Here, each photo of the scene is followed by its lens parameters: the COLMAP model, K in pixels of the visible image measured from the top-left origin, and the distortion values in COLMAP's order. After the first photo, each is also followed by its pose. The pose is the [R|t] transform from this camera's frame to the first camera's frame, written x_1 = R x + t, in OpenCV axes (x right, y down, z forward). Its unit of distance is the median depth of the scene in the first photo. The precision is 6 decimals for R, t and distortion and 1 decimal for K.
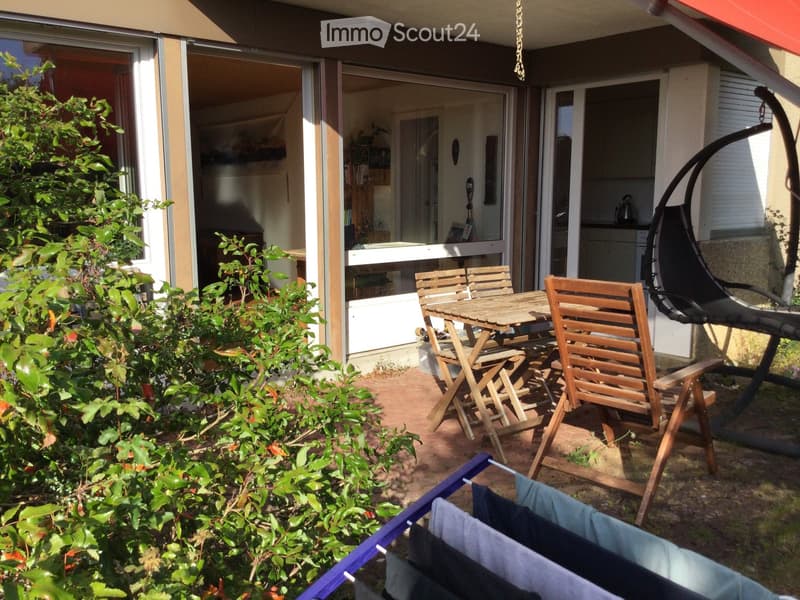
lens RADIAL K [[717.9, 0, 400.0], [0, 717.9, 300.0], [0, 0, 1]] dist [0.008866, -0.024195]
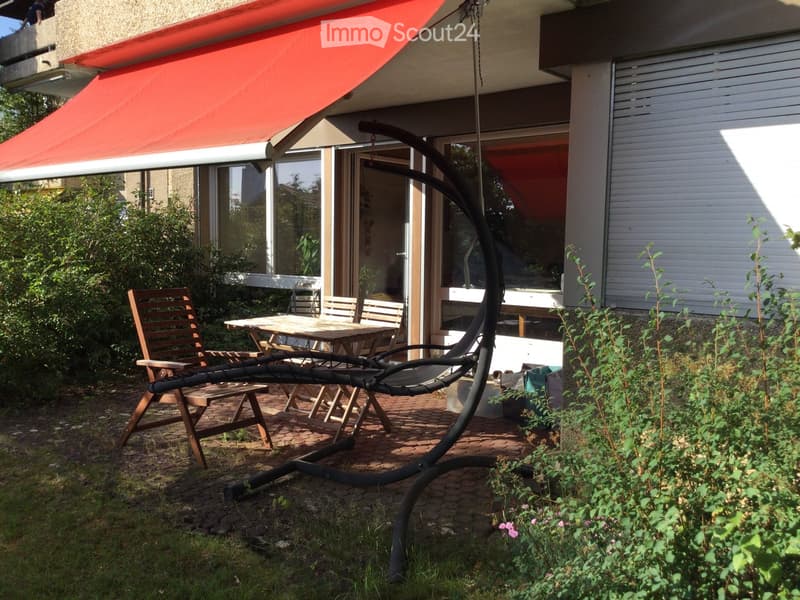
lens RADIAL K [[717.9, 0, 400.0], [0, 717.9, 300.0], [0, 0, 1]] dist [0.008866, -0.024195]
pose [[0.138594, 0.102076, -0.985075, 1.097892], [-0.147302, 0.985735, 0.081420, -0.132891], [0.979333, 0.133819, 0.151653, 0.737562]]
